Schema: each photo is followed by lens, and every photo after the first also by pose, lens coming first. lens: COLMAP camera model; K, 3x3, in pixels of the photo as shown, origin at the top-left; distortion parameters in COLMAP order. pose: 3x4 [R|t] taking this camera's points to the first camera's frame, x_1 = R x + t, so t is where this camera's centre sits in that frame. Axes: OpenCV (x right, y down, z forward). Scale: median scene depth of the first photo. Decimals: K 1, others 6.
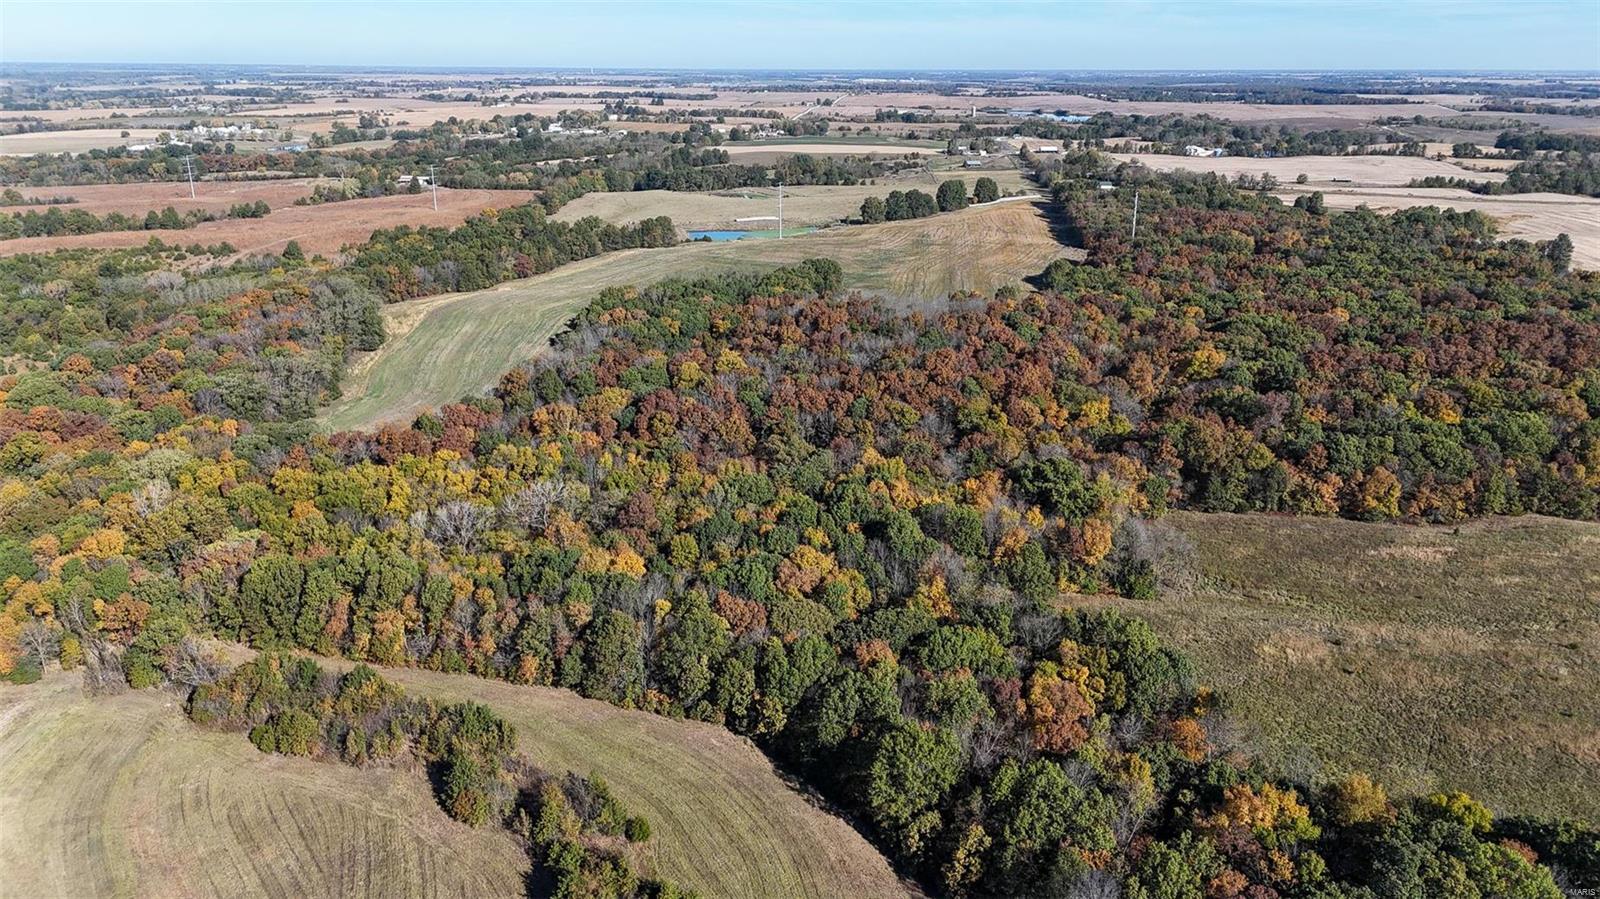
lens RADIAL K [[1165.8, 0, 791.0], [0, 1165.8, 445.6], [0, 0, 1]] dist [0.072199, -0.074287]
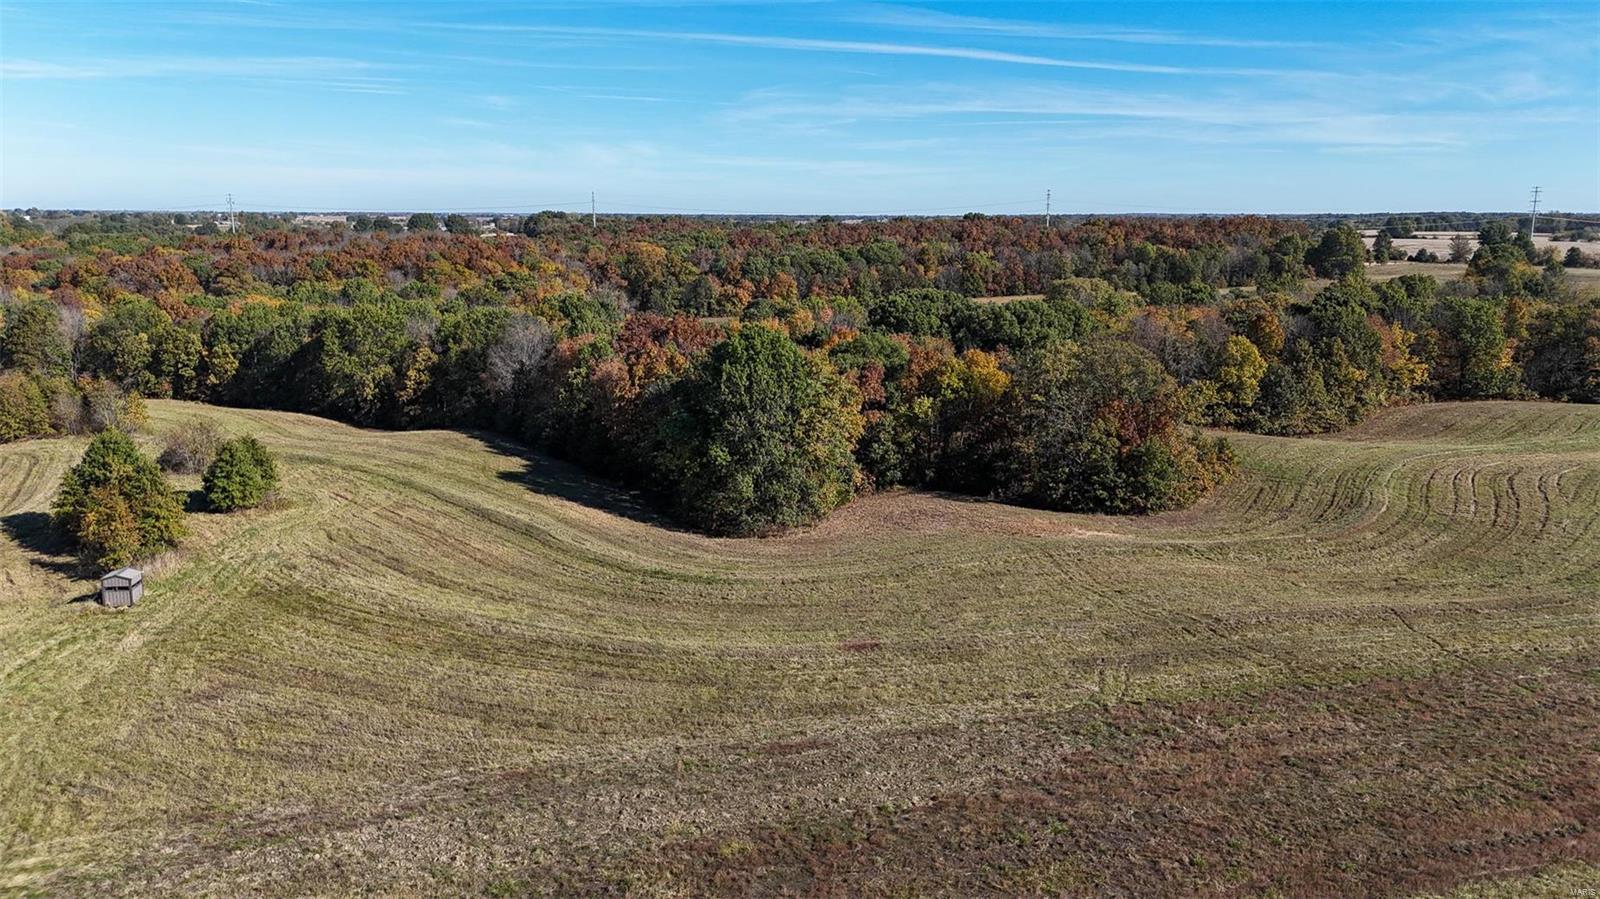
lens RADIAL K [[1165.8, 0, 794.6], [0, 1165.8, 439.2], [0, 0, 1]] dist [0.072199, -0.074287]
pose [[0.910801, -0.081825, 0.404656, 0.010556], [0.128777, 0.987567, -0.090159, 0.299044], [-0.392248, 0.134227, 0.910014, -0.078069]]
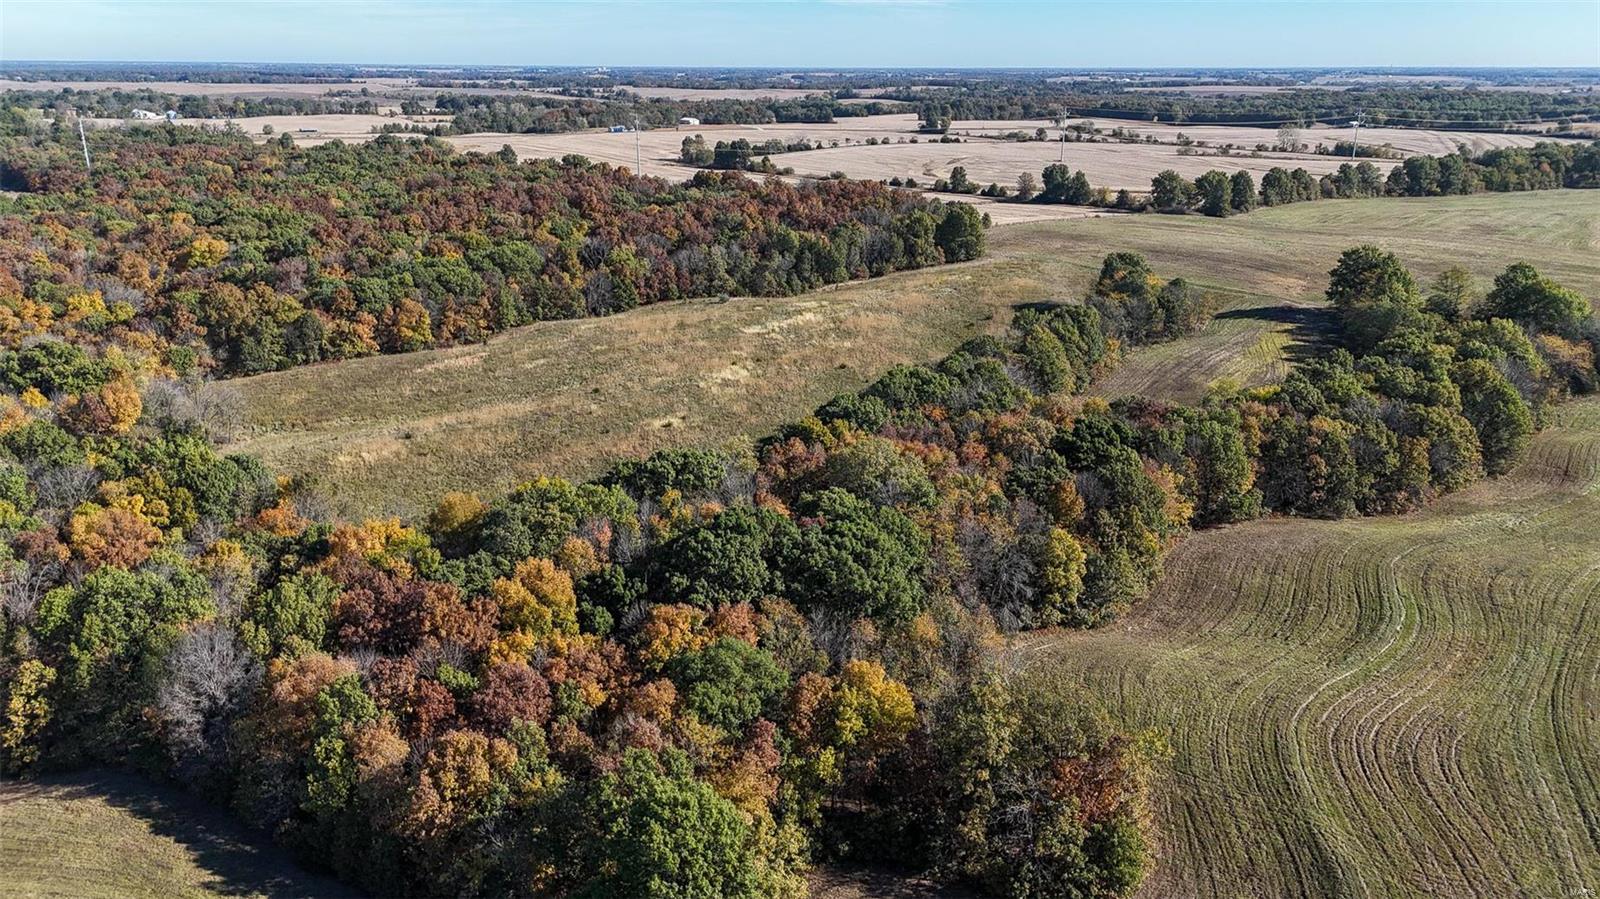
lens RADIAL K [[1165.8, 0, 798.3], [0, 1165.8, 447.4], [0, 0, 1]] dist [0.072199, -0.074287]
pose [[0.689212, -0.226541, 0.688234, 0.000197], [0.221334, 0.970288, 0.097734, 0.119326], [-0.689926, 0.084970, 0.718876, 0.038913]]
